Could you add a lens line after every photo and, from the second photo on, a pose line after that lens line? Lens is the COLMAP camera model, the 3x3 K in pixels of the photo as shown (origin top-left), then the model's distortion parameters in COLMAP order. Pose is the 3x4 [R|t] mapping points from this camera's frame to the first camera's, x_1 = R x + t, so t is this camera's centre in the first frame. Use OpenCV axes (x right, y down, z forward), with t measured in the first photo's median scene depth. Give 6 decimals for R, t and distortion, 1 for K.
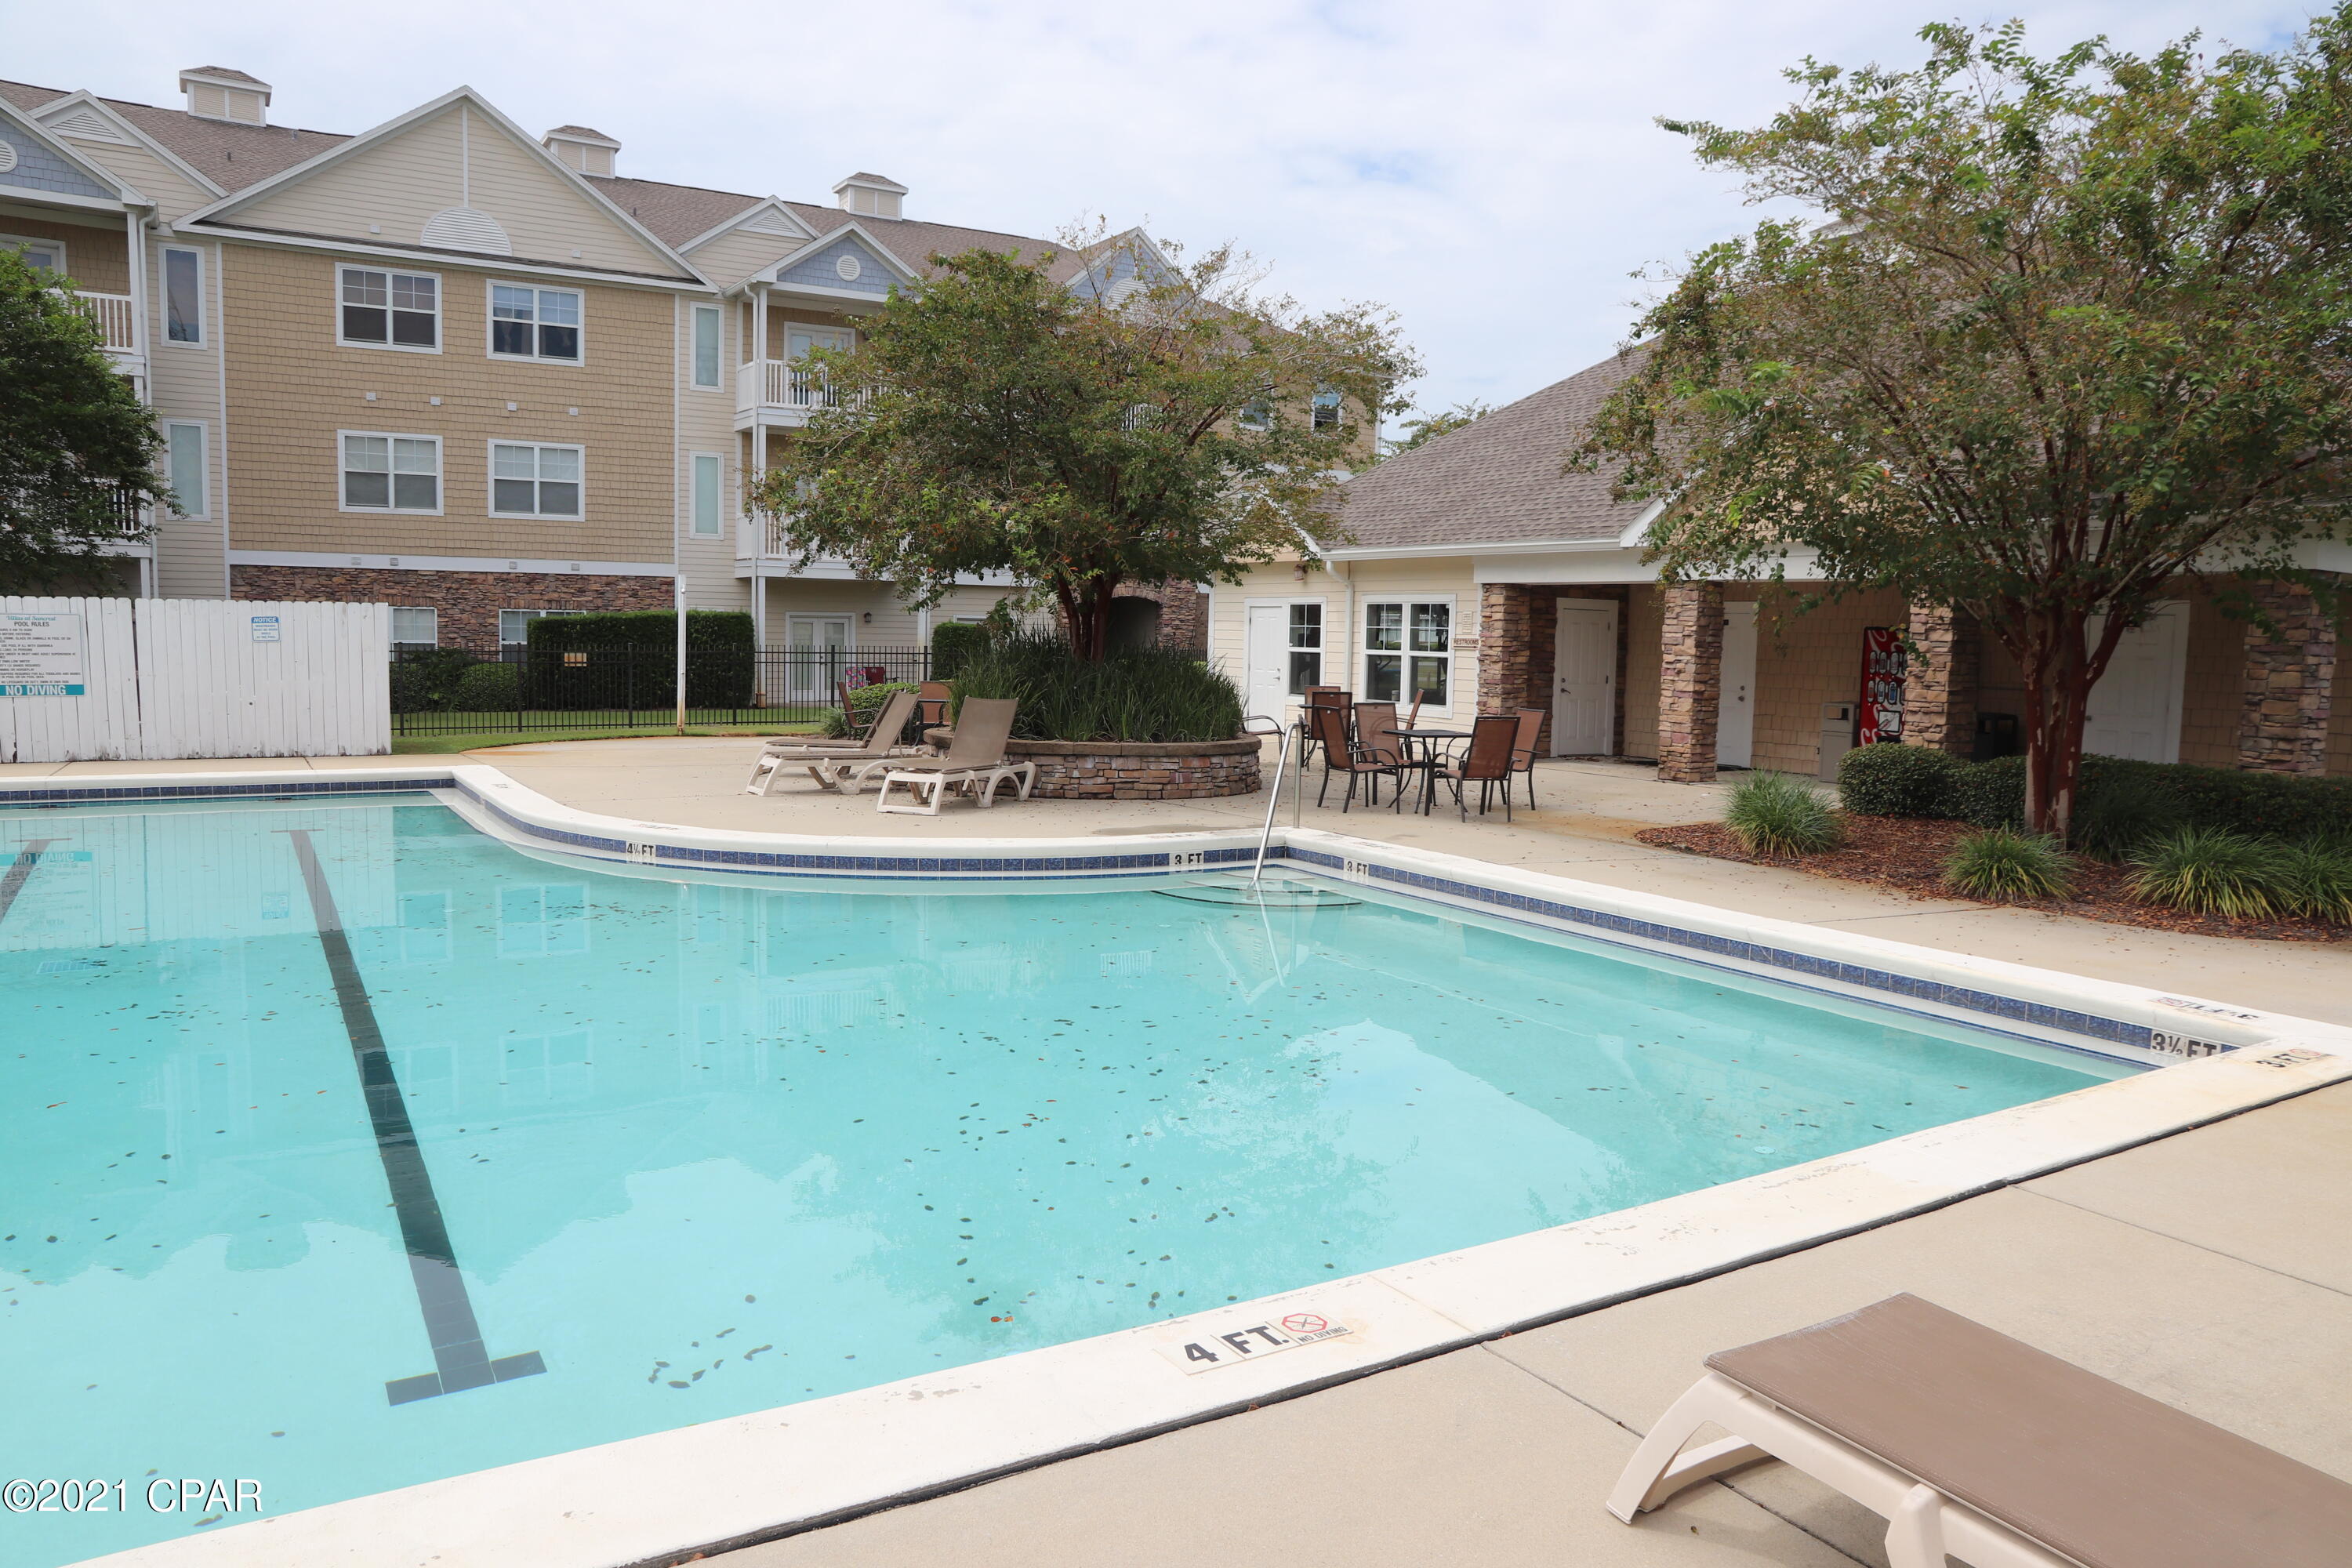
lens RADIAL K [[1624.7, 0, 1201.7], [0, 1624.7, 817.4], [0, 0, 1]] dist [-0.120424, 0.080817]
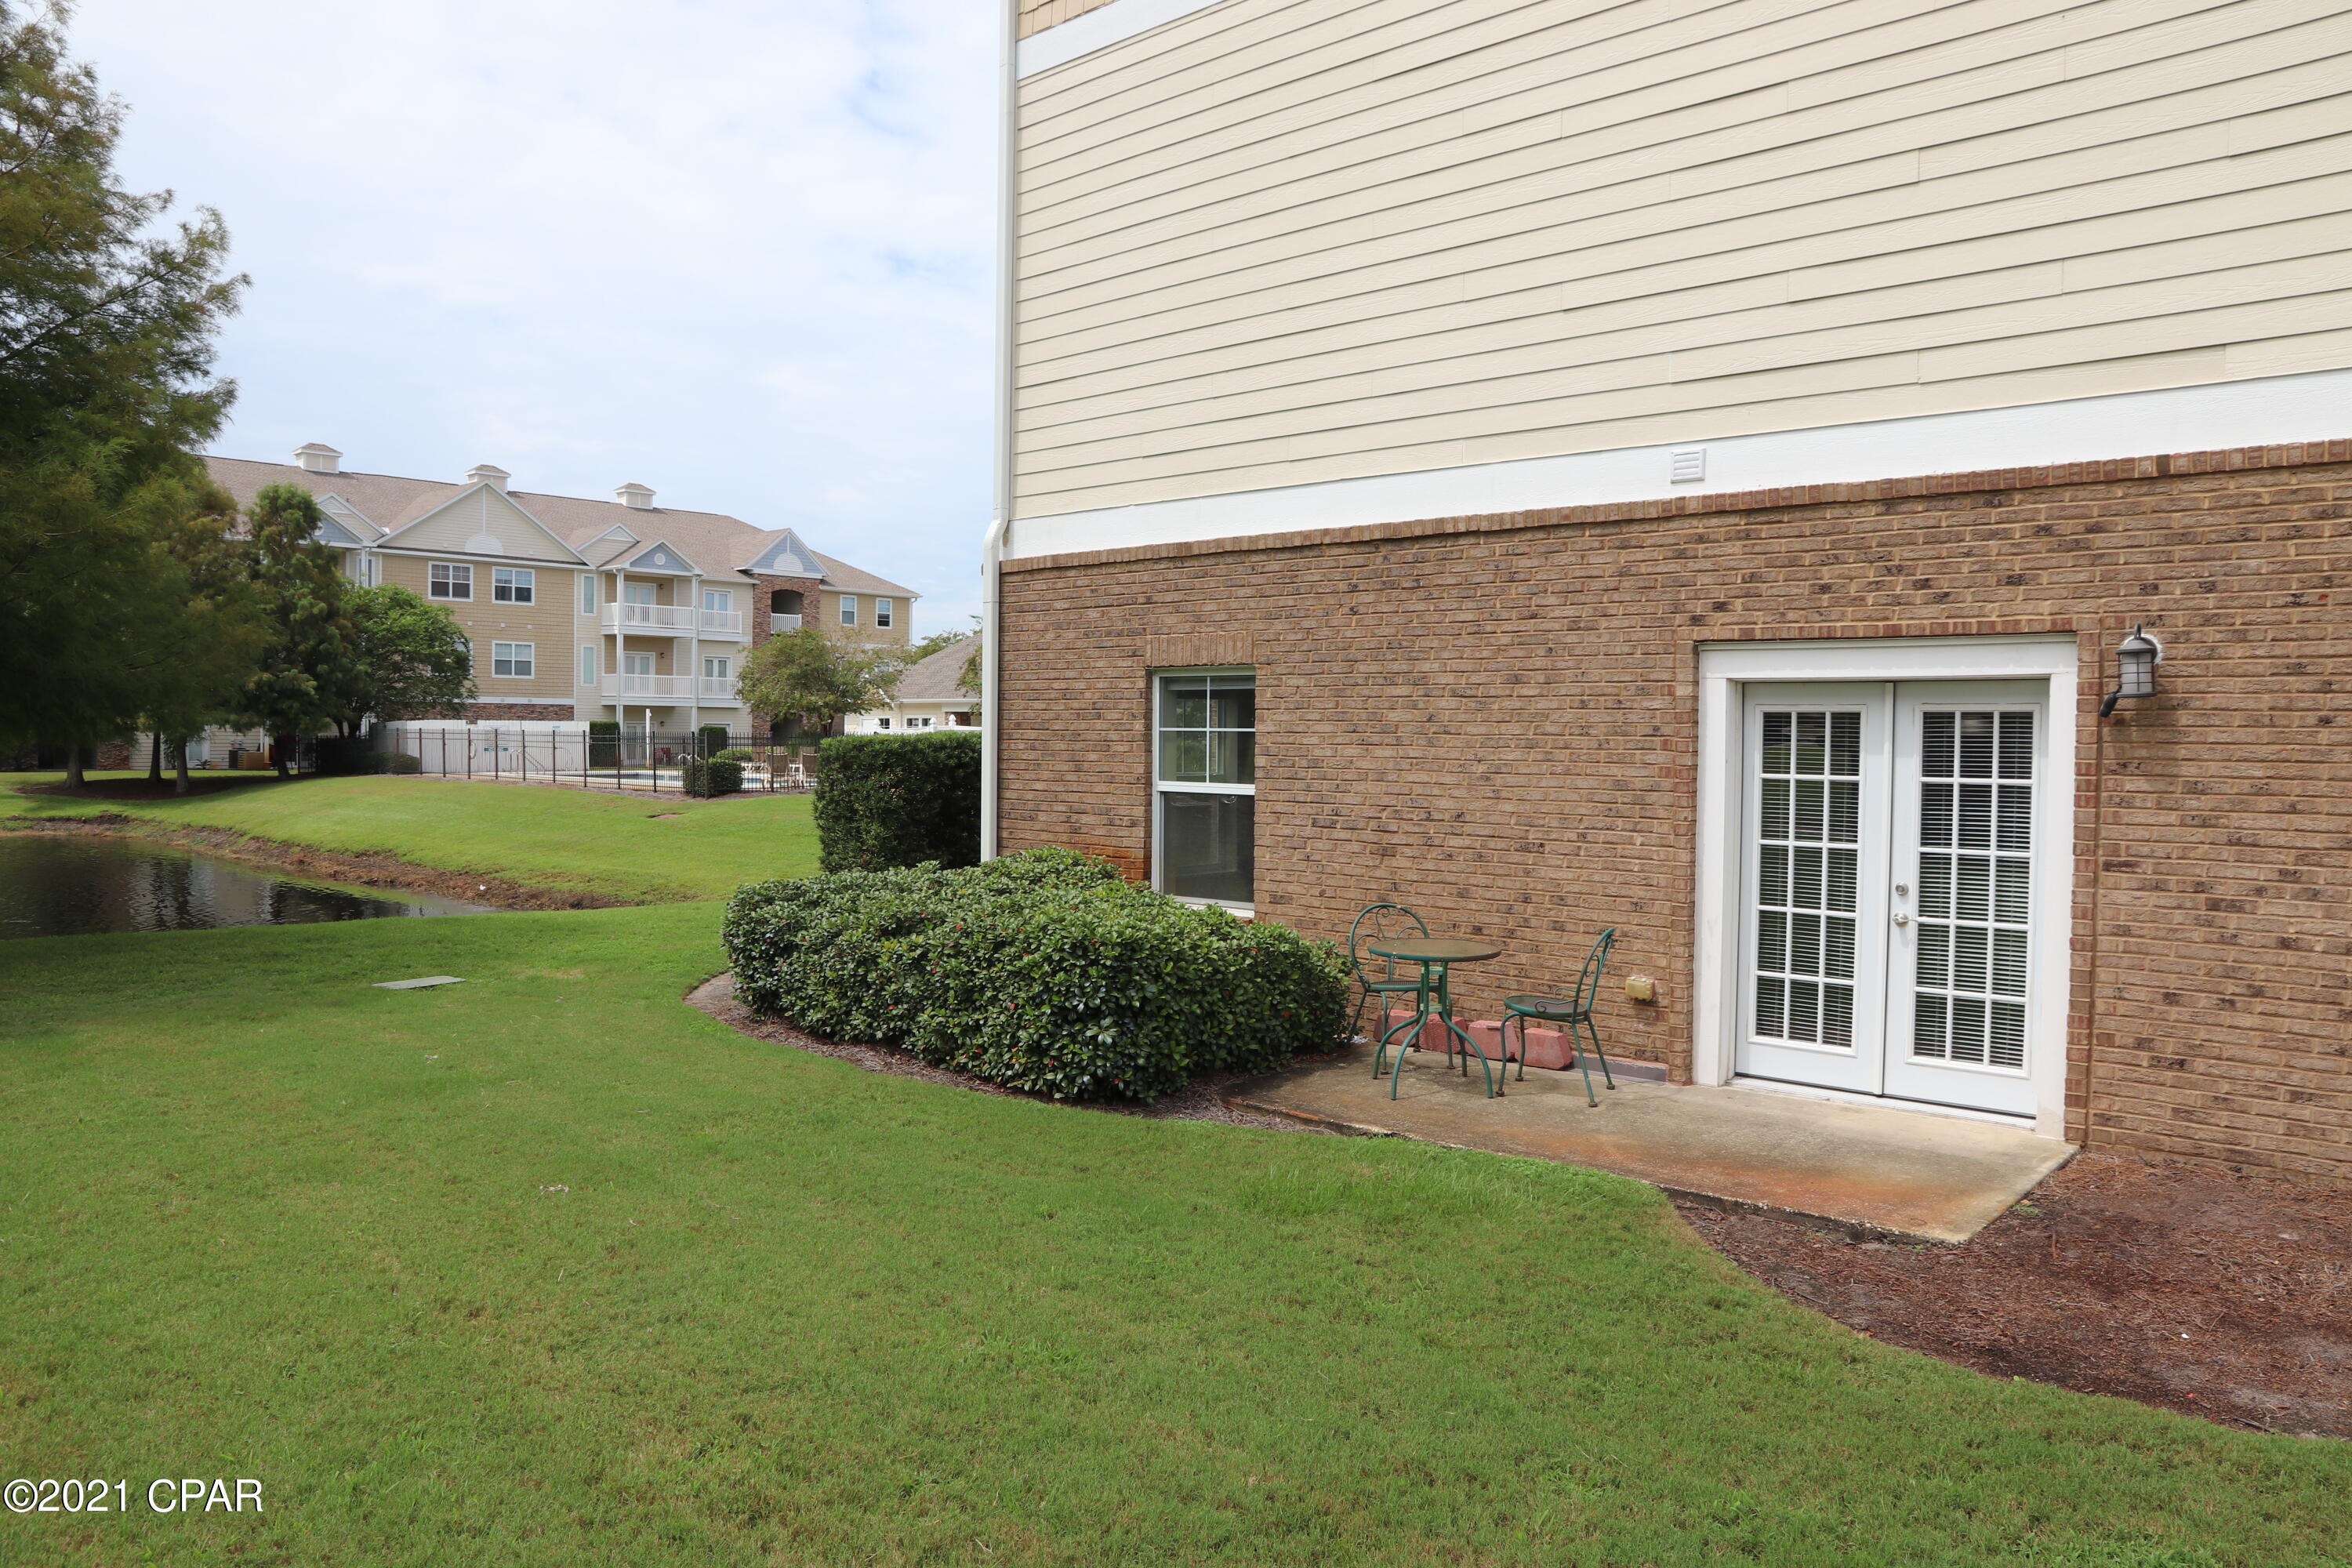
lens RADIAL K [[1624.7, 0, 1181.9], [0, 1624.7, 792.8], [0, 0, 1]] dist [-0.120424, 0.080817]
pose [[0.963917, -0.020088, 0.265445, -0.263161], [0.039199, 0.996990, -0.066897, 0.289531], [-0.263302, 0.074888, 0.961802, -2.590652]]
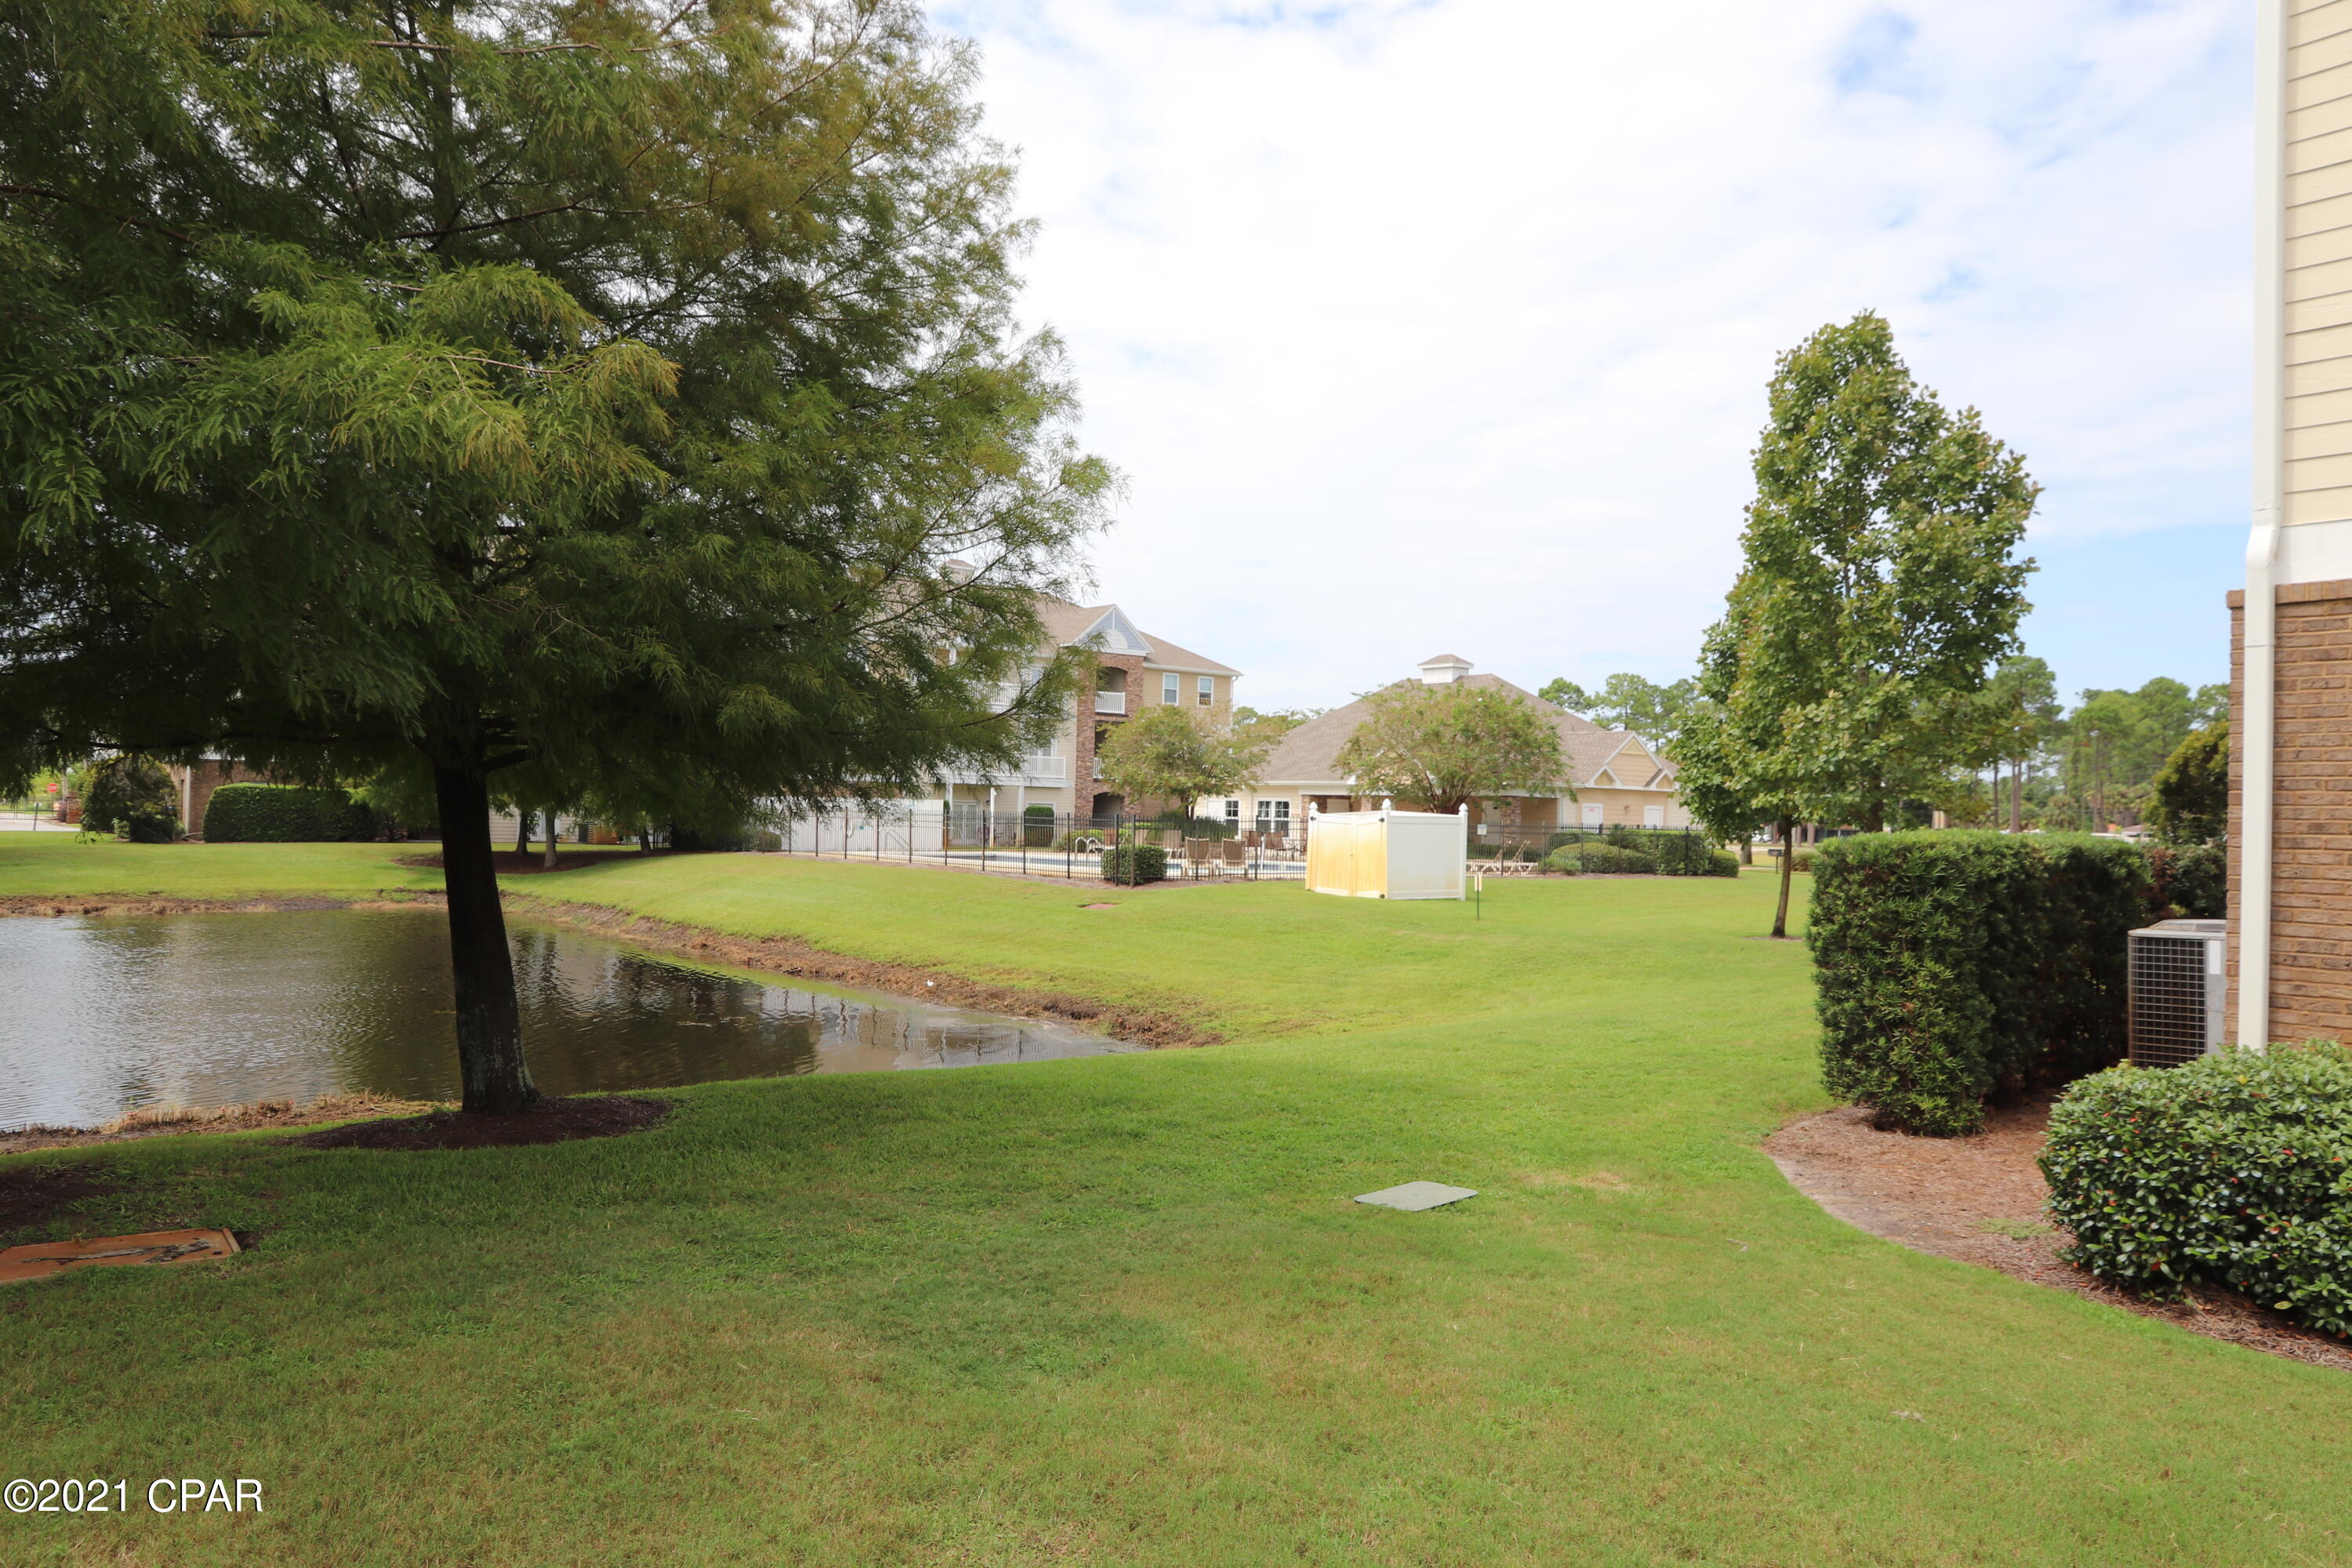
lens RADIAL K [[1624.7, 0, 1173.3], [0, 1624.7, 776.6], [0, 0, 1]] dist [-0.120424, 0.080817]
pose [[0.992794, 0.003061, 0.119798, -0.511525], [0.012742, 0.991311, -0.130924, 0.253814], [-0.119158, 0.131507, 0.984128, -2.328549]]
